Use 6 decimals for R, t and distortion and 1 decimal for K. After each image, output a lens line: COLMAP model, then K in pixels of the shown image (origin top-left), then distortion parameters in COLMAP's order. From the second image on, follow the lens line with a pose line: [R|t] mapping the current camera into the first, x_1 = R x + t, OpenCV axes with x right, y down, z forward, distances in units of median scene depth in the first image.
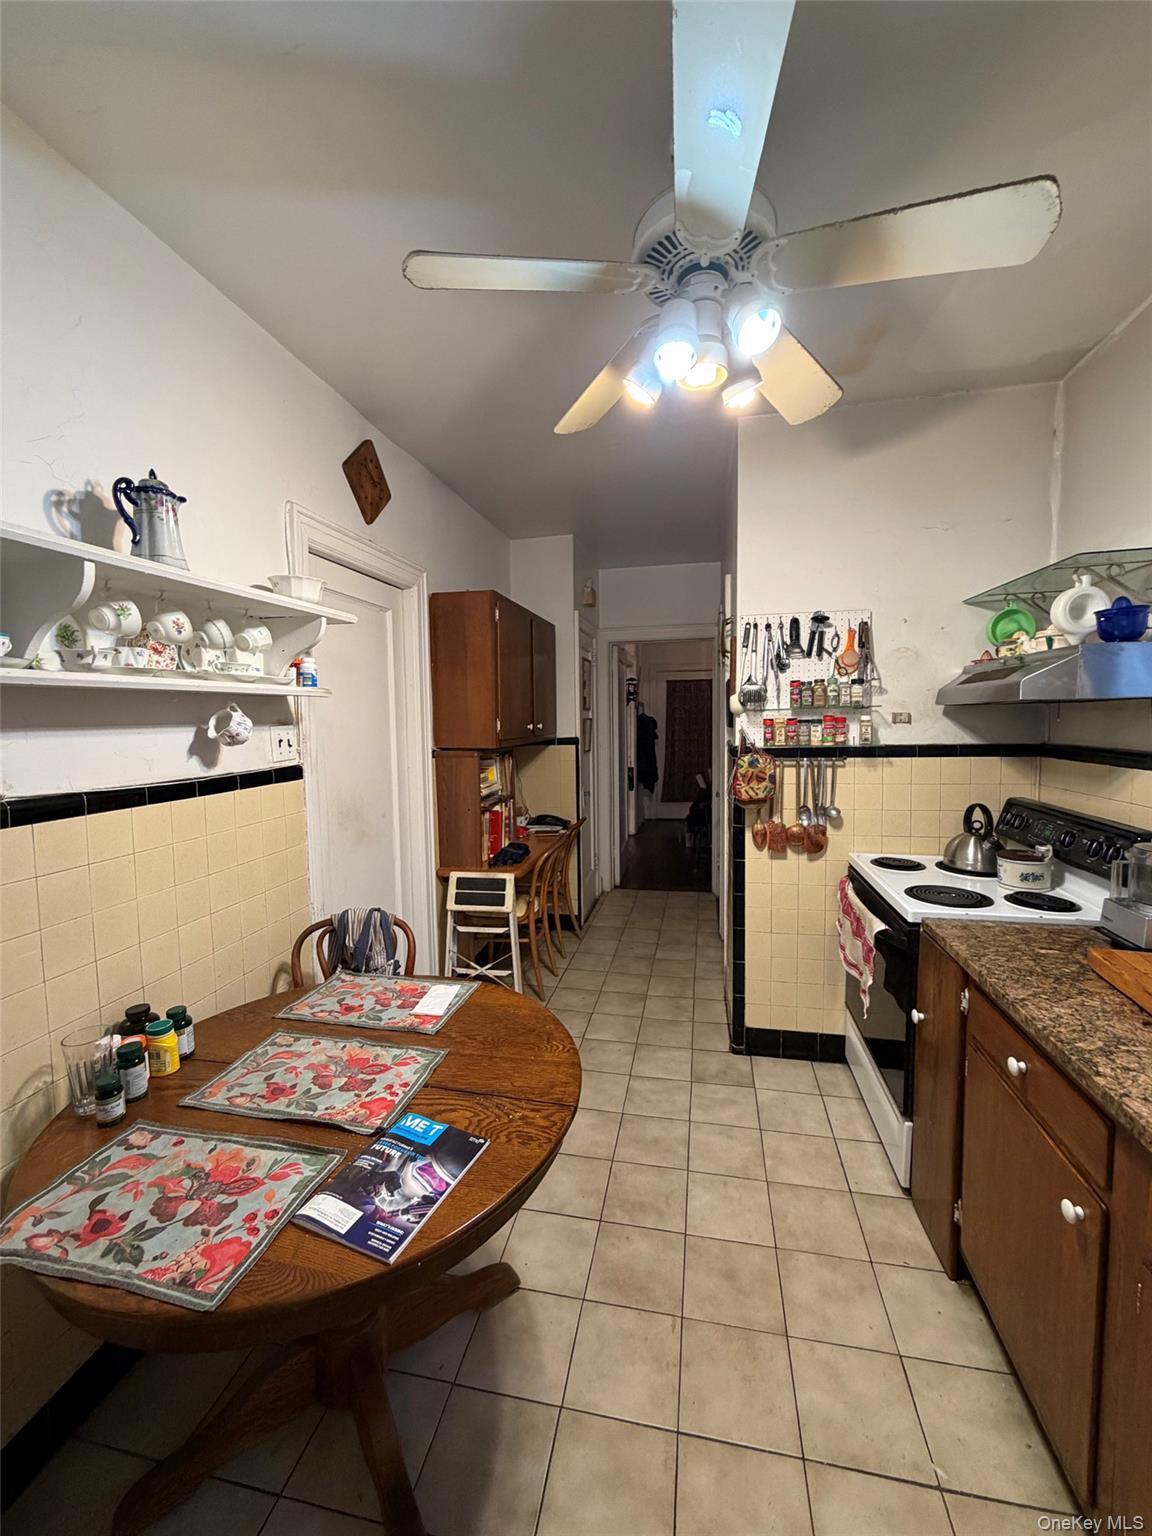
lens RADIAL K [[616.0, 0, 576.3], [0, 616.0, 766.4], [0, 0, 1]] dist [0.000294, -0.000030]
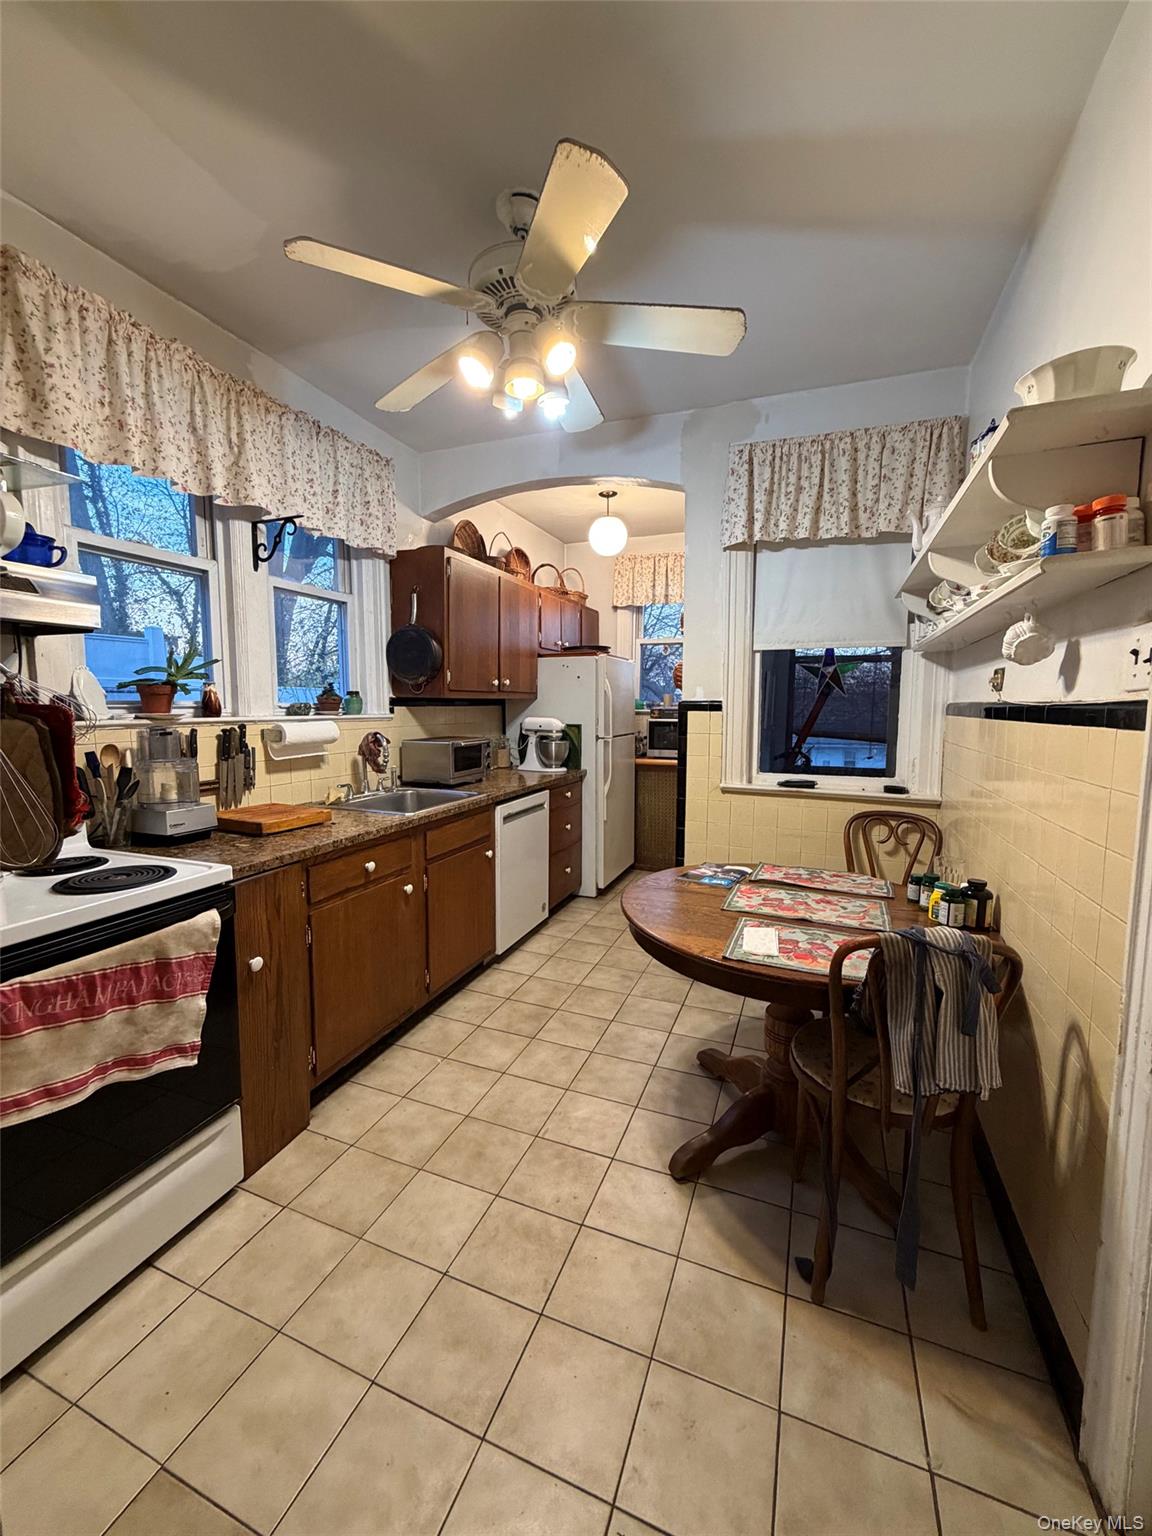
lens RADIAL K [[616.0, 0, 576.8], [0, 616.0, 759.9], [0, 0, 1]] dist [0.000294, -0.000030]
pose [[-0.985719, -0.006958, 0.168255, -0.132624], [0.022025, 0.985236, 0.169777, -0.077441], [-0.166952, 0.171058, -0.971013, 2.400327]]
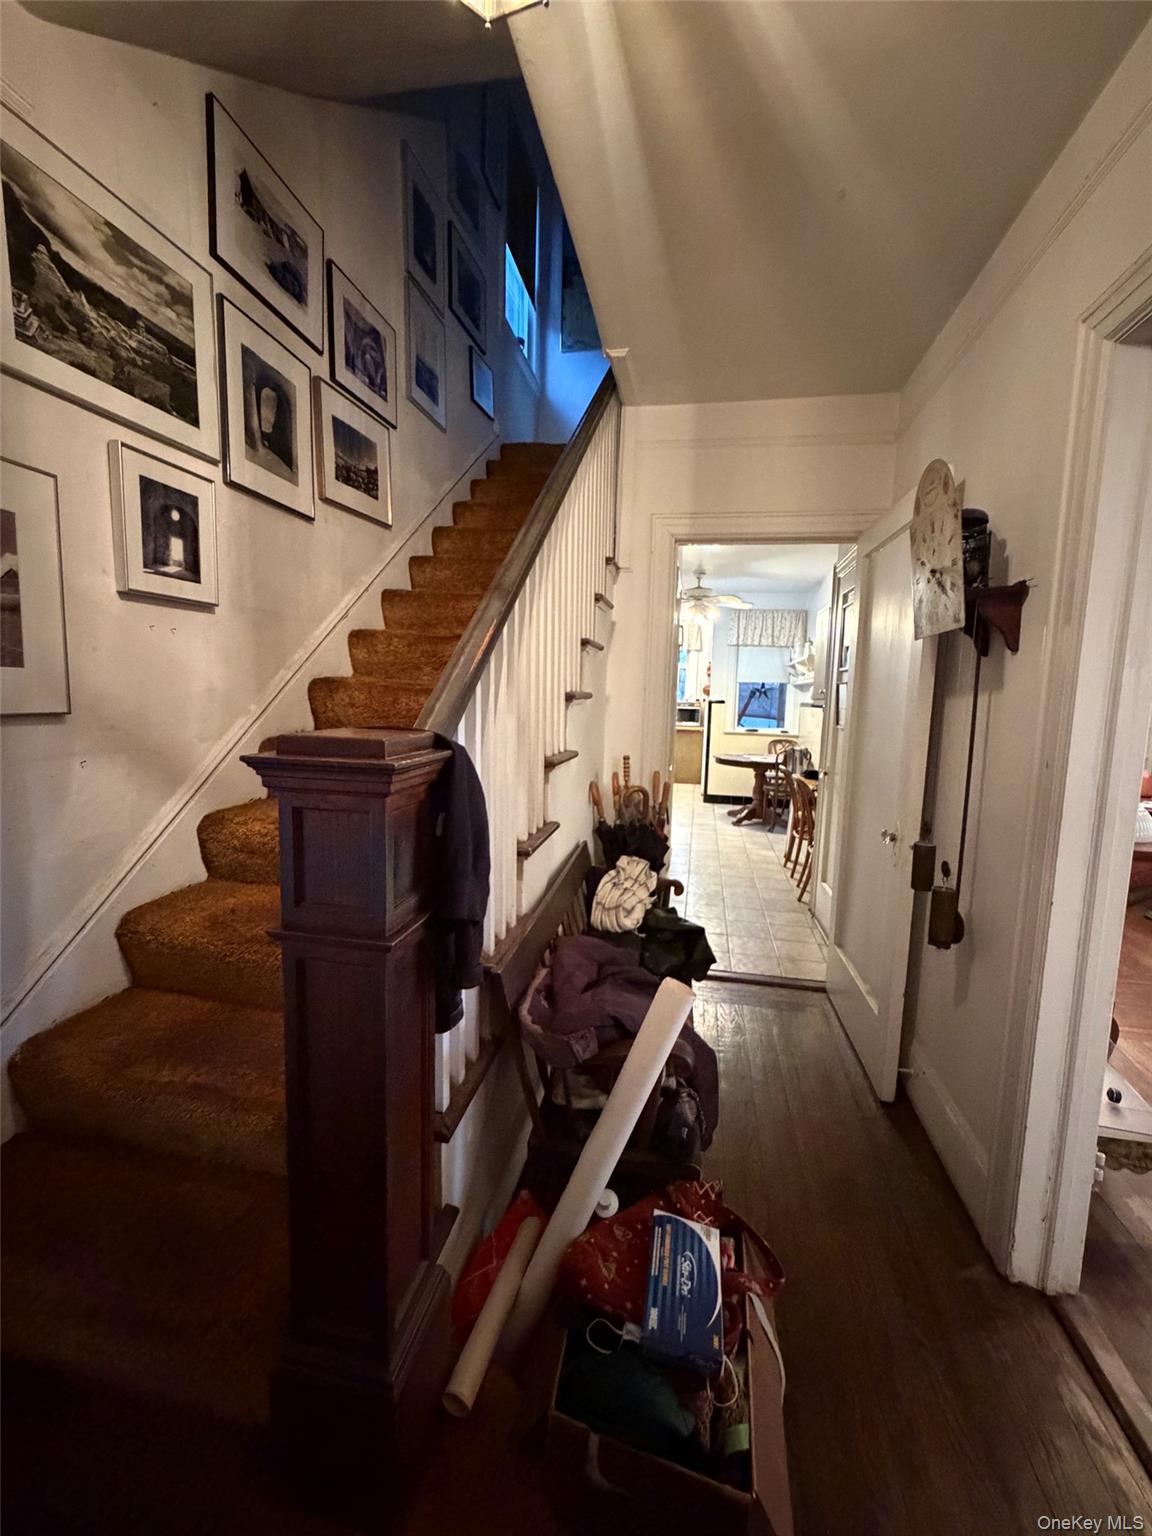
lens RADIAL K [[616.0, 0, 576.4], [0, 616.0, 763.3], [0, 0, 1]] dist [0.000294, -0.000030]
pose [[-0.999935, -0.006726, -0.009202, 1.415567], [-0.008403, 0.980485, 0.196415, -0.516633], [0.007701, 0.196479, -0.980478, 6.641068]]
